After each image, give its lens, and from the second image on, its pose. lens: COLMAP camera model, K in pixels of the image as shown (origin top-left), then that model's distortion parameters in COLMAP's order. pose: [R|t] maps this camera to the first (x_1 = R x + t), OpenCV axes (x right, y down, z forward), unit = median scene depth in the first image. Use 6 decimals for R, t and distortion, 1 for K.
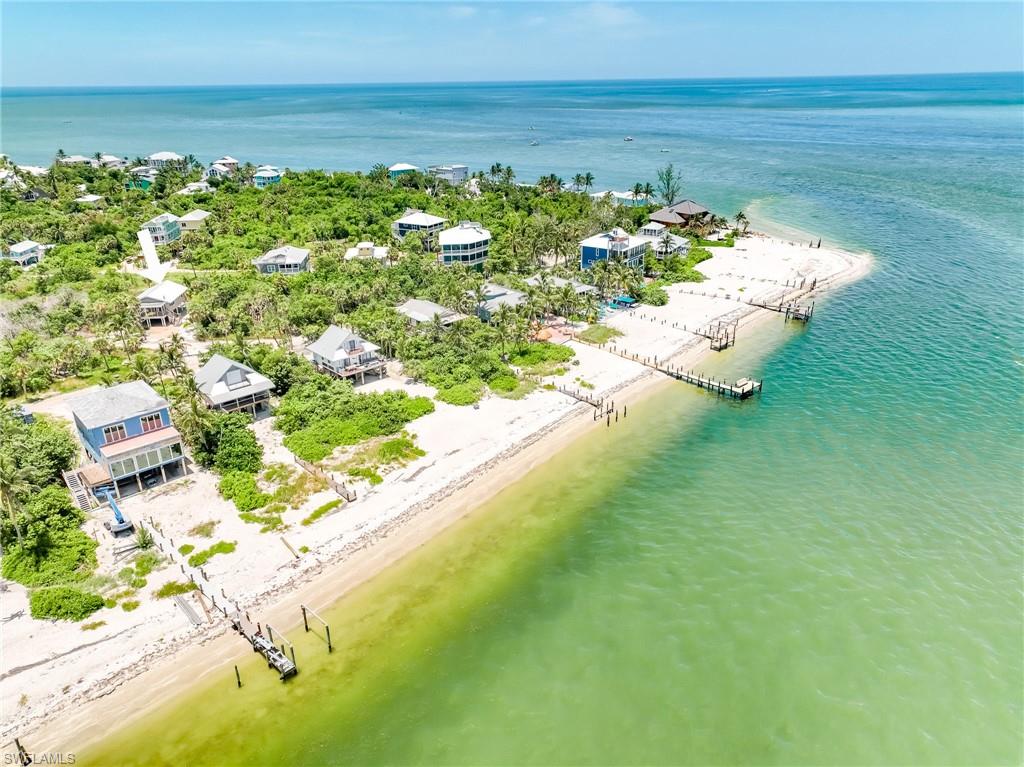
lens RADIAL K [[717.4, 0, 512.0], [0, 717.4, 383.5], [0, 0, 1]] dist [-0.005941, 0.018932]
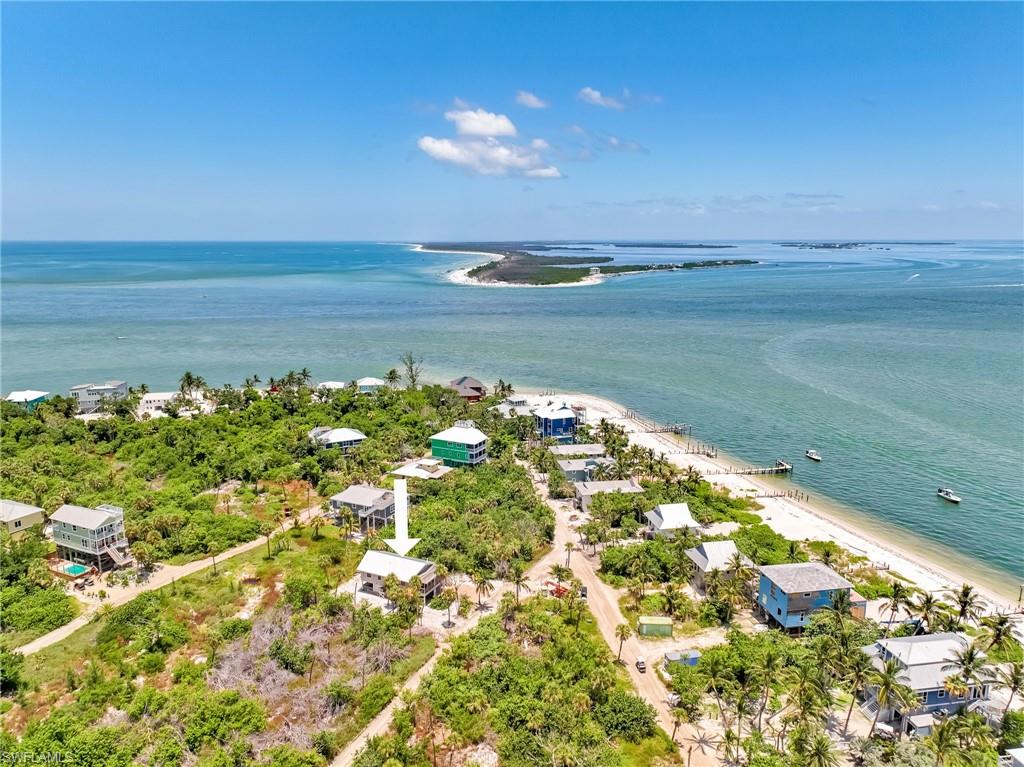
lens RADIAL K [[733.4, 0, 512.0], [0, 733.4, 383.5], [0, 0, 1]] dist [-0.001303, 0.001905]
pose [[0.525667, -0.150173, 0.837331, -1.359372], [0.325043, 0.945067, -0.034563, -0.307243], [-0.786143, 0.290337, 0.545603, 0.436354]]
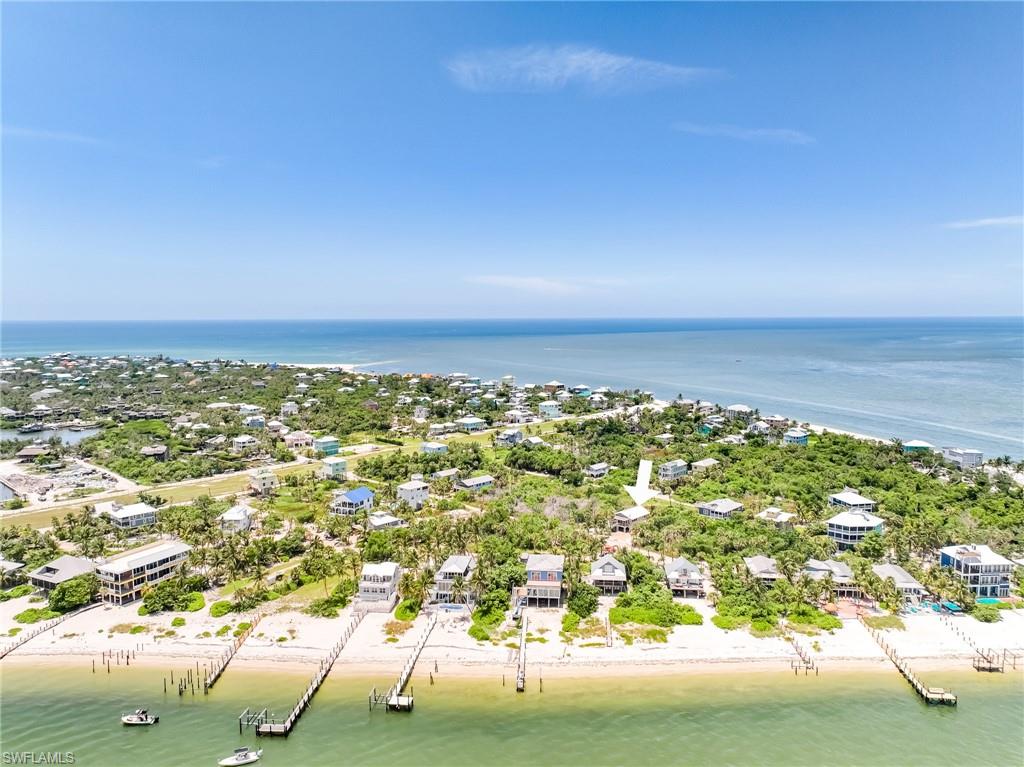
lens RADIAL K [[717.4, 0, 512.0], [0, 717.4, 383.5], [0, 0, 1]] dist [-0.005941, 0.018932]
pose [[0.655465, 0.080707, -0.750901, 0.654606], [-0.299195, 0.940671, -0.160064, -0.072762], [0.693432, 0.329582, 0.640724, -0.409204]]
